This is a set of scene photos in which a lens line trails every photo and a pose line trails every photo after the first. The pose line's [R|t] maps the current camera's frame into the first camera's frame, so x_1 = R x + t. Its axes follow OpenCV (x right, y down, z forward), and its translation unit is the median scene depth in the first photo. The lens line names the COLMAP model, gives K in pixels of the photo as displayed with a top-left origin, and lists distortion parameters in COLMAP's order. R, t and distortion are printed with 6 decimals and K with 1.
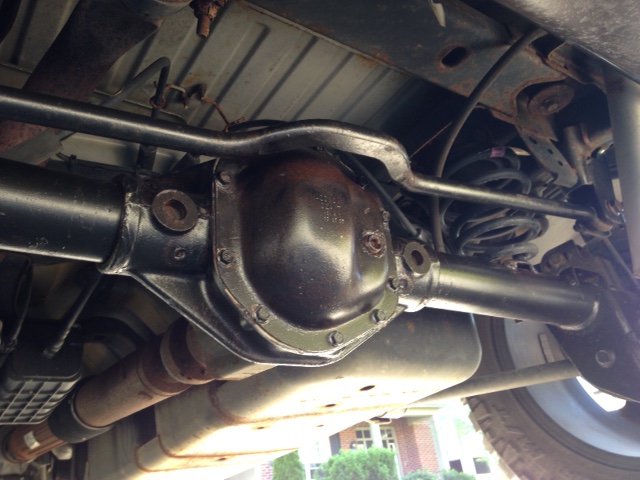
lens RADIAL K [[595.8, 0, 306.2], [0, 595.8, 253.8], [0, 0, 1]] dist [0.213419, -0.307002]
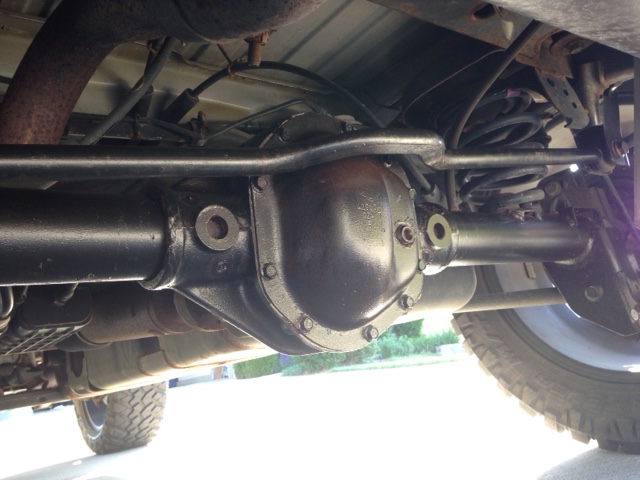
lens RADIAL K [[595.8, 0, 306.2], [0, 595.8, 253.8], [0, 0, 1]] dist [0.213419, -0.307002]
pose [[0.996844, -0.024238, 0.075593, -0.090739], [0.003709, 0.965431, 0.260632, -0.174048], [-0.079297, -0.259529, 0.962474, 0.027246]]
